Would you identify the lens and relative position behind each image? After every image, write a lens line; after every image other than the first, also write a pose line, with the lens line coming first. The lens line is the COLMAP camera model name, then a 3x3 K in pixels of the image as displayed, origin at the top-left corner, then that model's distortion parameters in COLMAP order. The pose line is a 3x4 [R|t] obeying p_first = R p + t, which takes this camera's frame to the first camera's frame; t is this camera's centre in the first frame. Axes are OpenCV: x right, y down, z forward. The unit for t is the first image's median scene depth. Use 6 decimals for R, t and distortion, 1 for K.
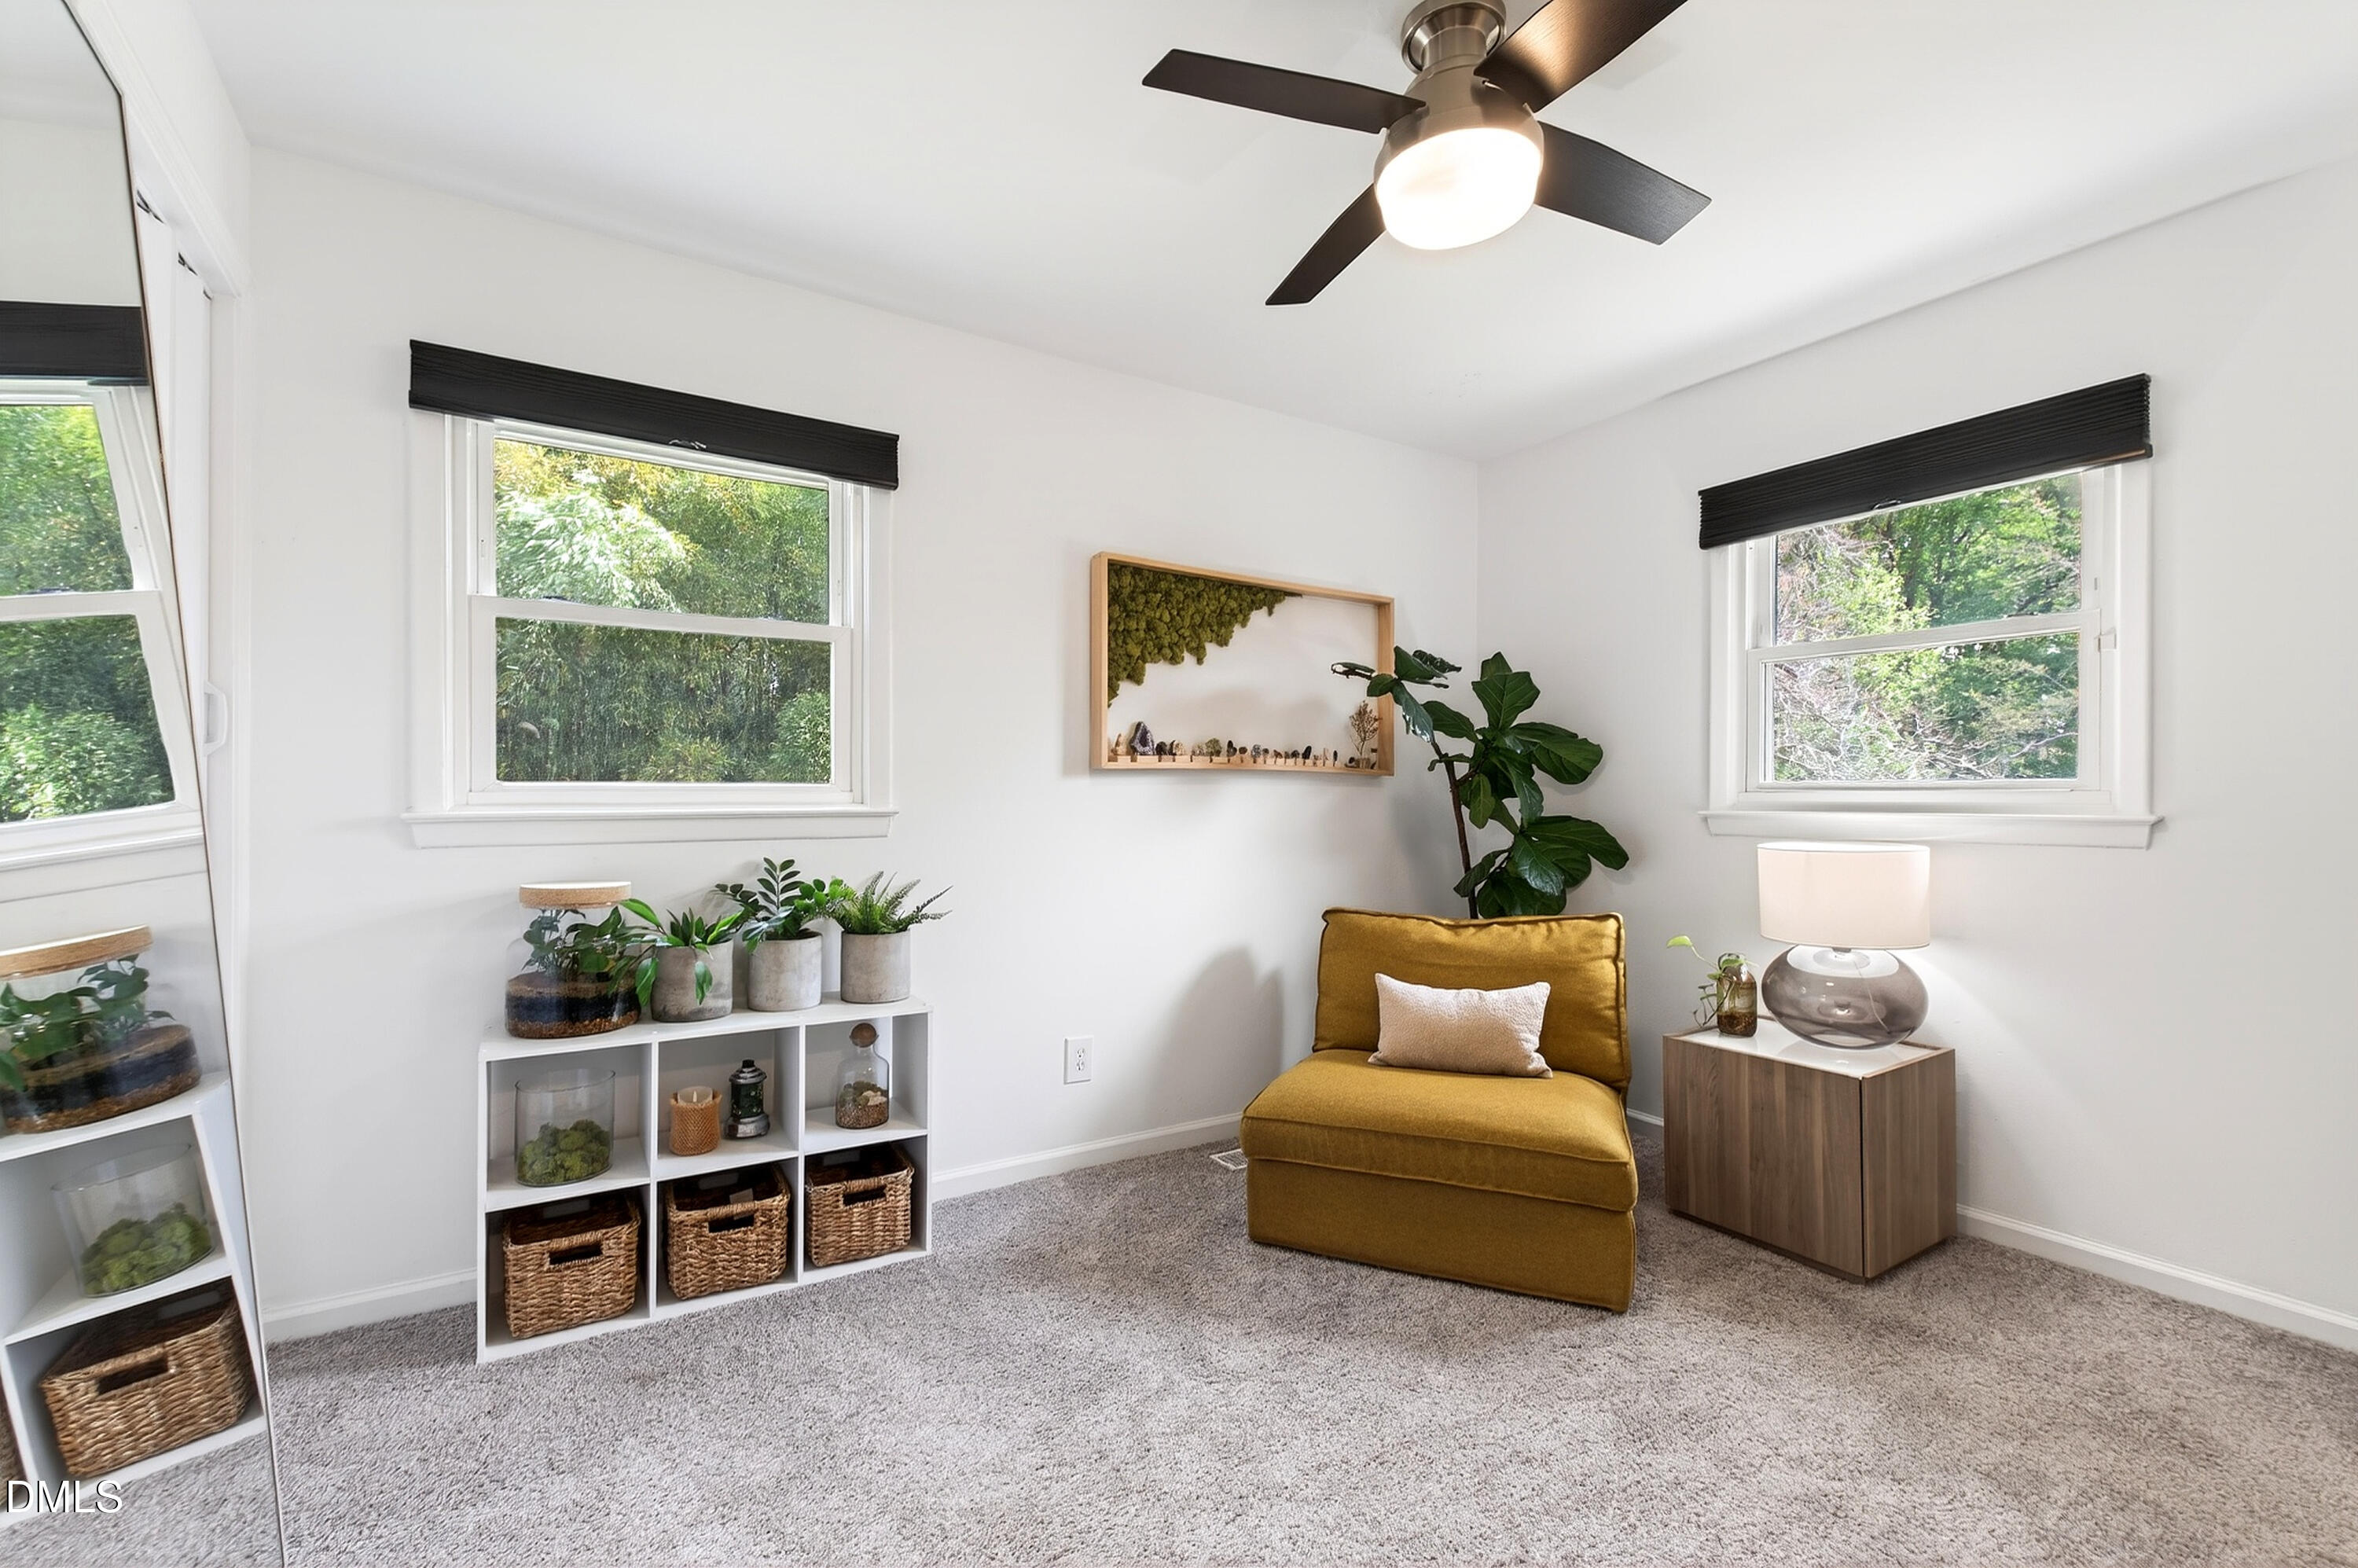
lens RADIAL K [[1023.8, 0, 1190.6], [0, 1023.8, 786.2], [0, 0, 1]] dist [0.006855, -0.003181]
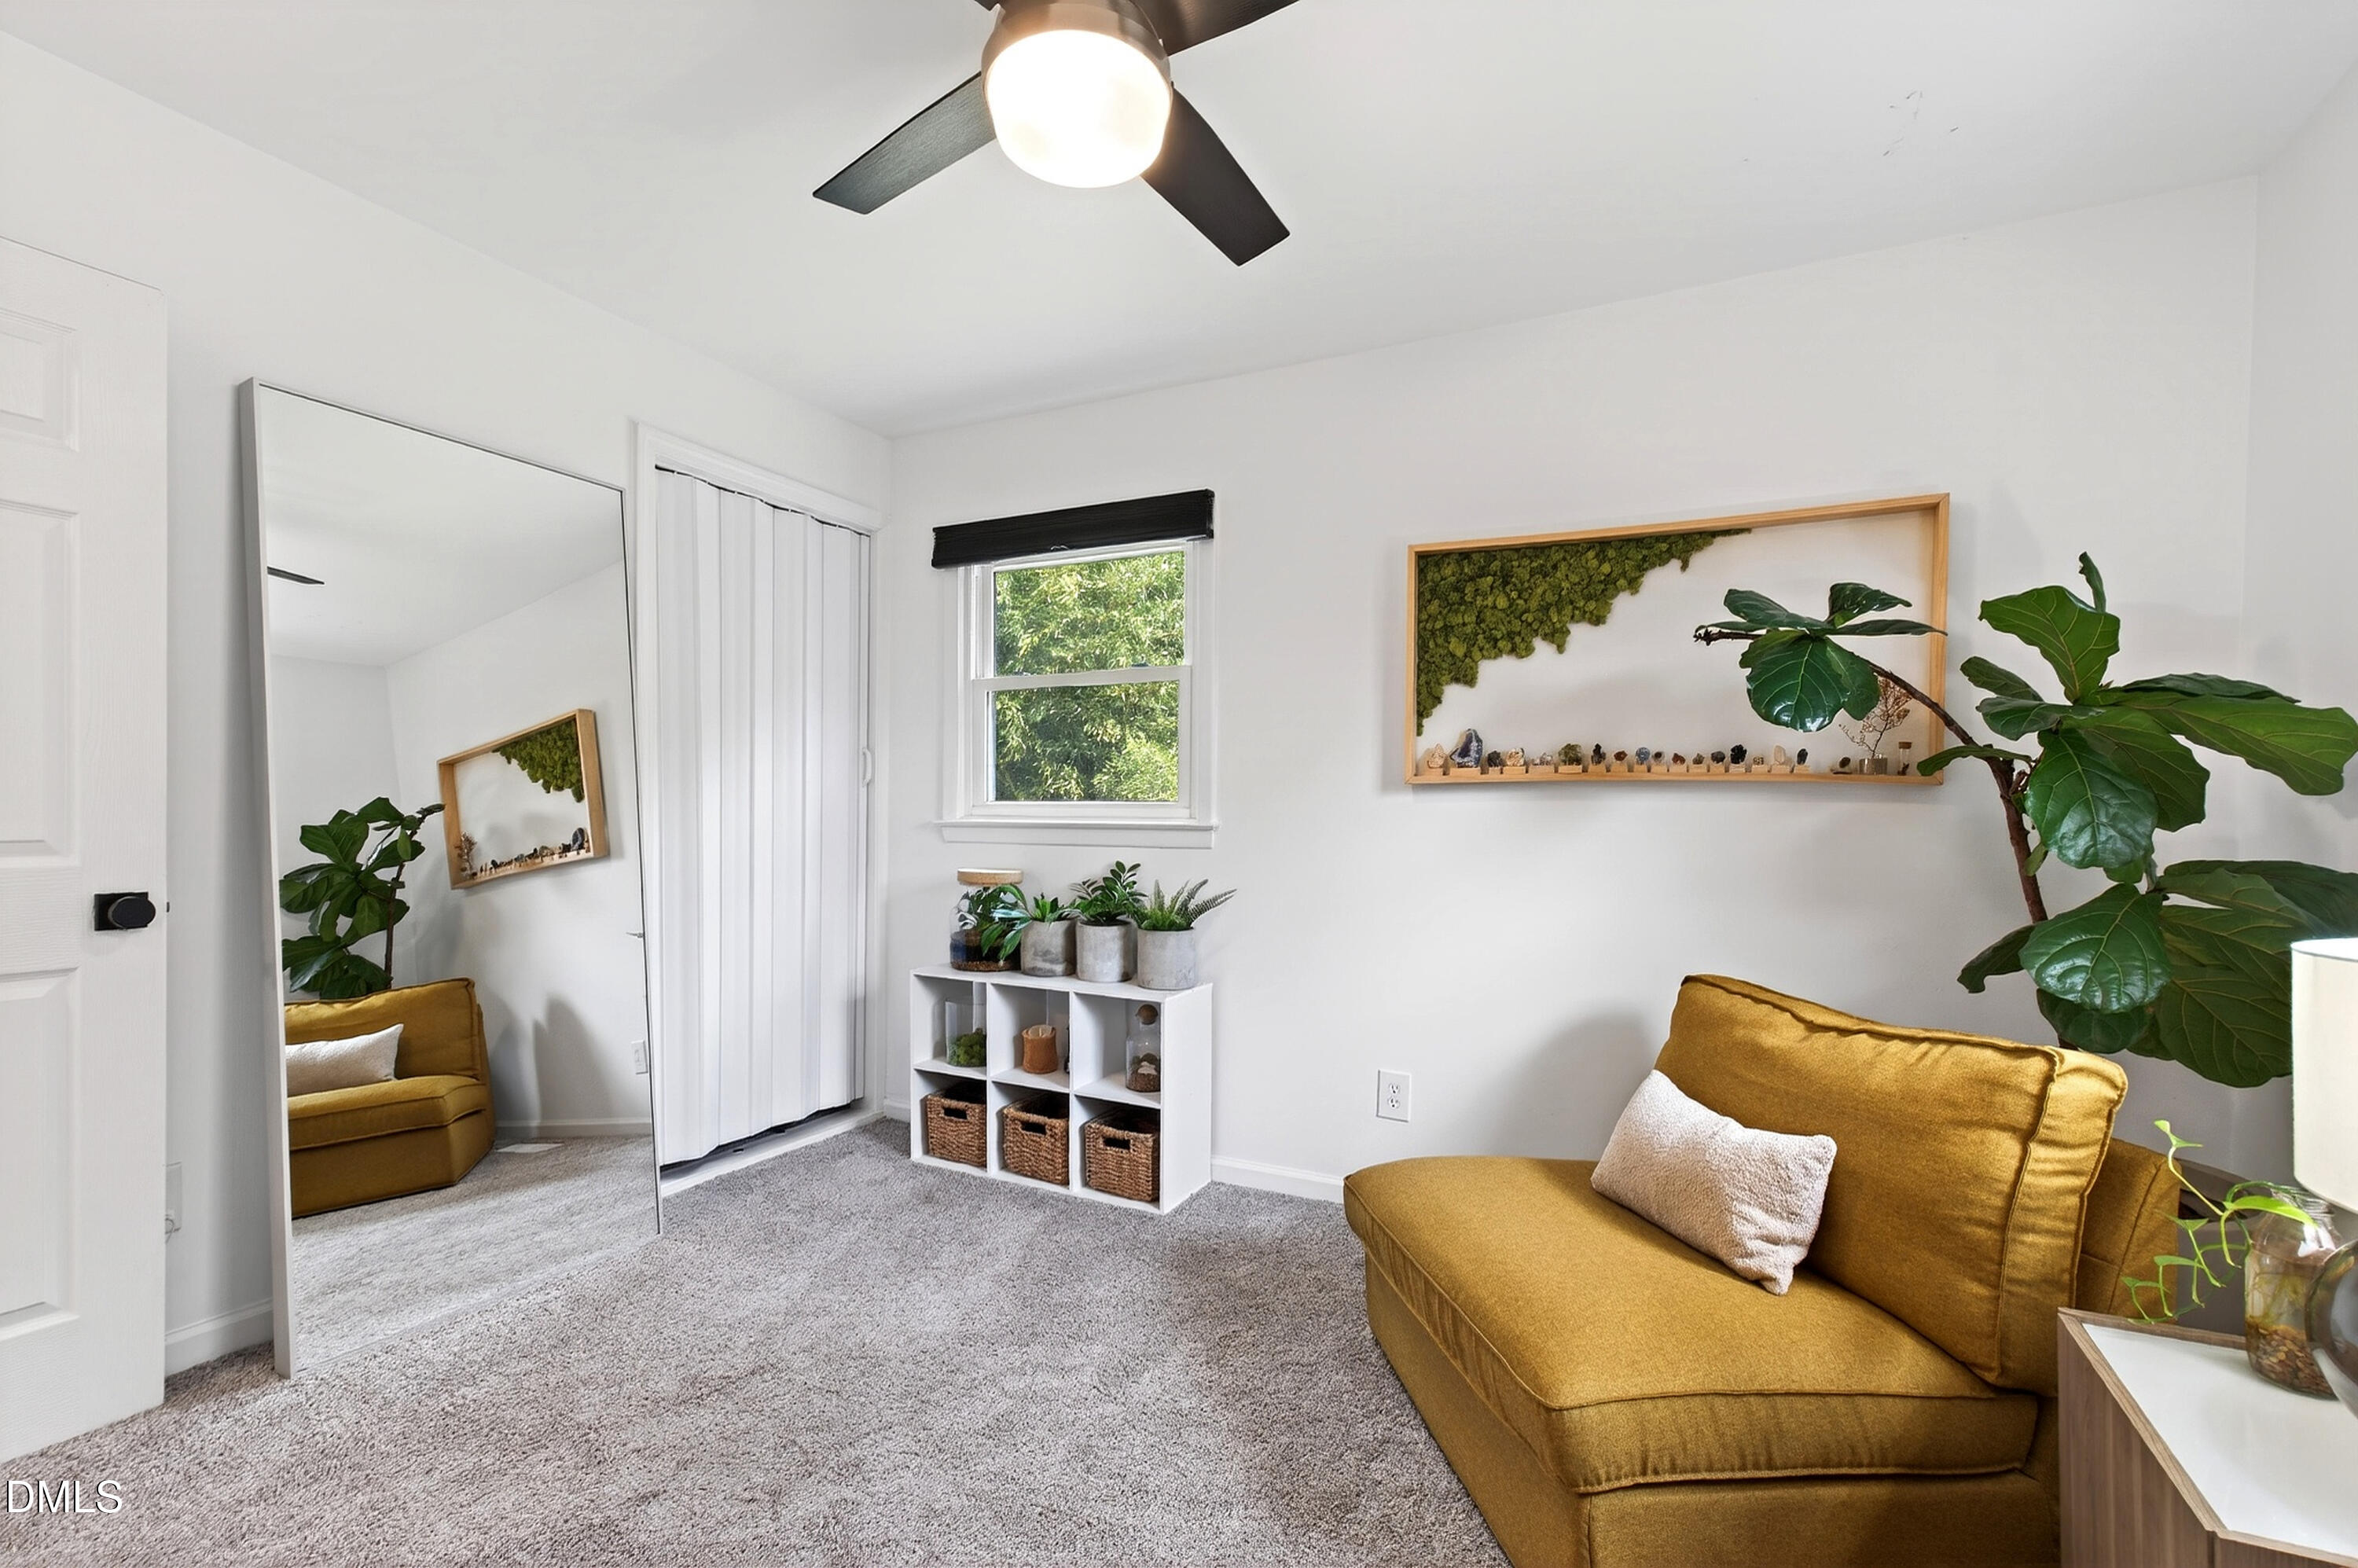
lens RADIAL K [[1023.8, 0, 1182.5], [0, 1023.8, 824.6], [0, 0, 1]] dist [0.006855, -0.003181]
pose [[0.518232, 0.014002, -0.855125, 0.575074], [-0.002347, 0.999885, 0.014950, 0.005770], [0.855237, -0.005740, 0.518205, 0.342981]]
